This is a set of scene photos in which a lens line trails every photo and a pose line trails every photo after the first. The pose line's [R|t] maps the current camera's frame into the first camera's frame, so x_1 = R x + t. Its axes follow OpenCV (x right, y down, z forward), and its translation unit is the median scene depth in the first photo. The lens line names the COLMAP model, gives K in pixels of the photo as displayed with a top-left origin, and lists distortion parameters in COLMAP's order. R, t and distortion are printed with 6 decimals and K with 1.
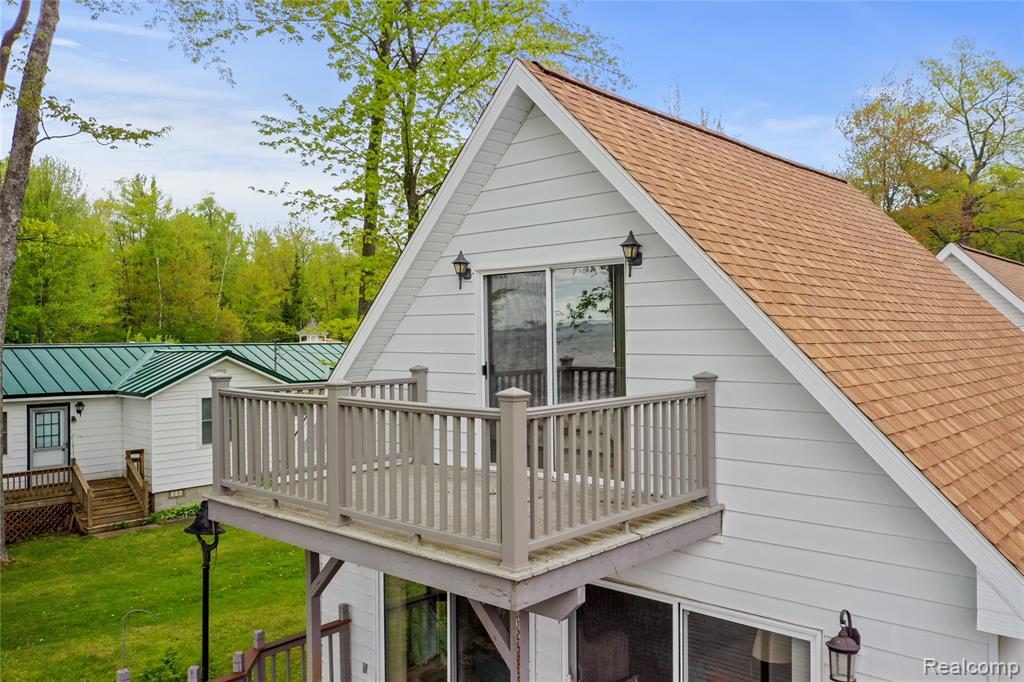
lens RADIAL K [[802.0, 0, 512.0], [0, 802.0, 341.0], [0, 0, 1]] dist [-0.008069, 0.000168]
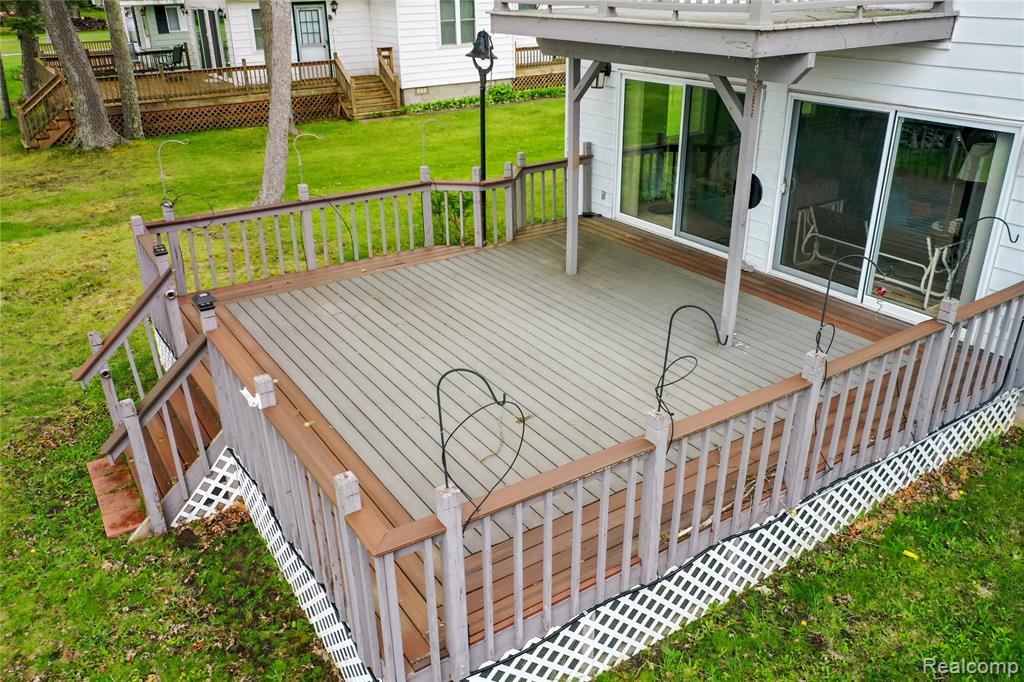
lens RADIAL K [[802.0, 0, 512.0], [0, 802.0, 341.0], [0, 0, 1]] dist [-0.008069, 0.000168]
pose [[0.967372, 0.102625, -0.231645, -0.008012], [0.002263, 0.910756, 0.412940, 0.059861], [0.253350, -0.399990, 0.880807, -0.100597]]
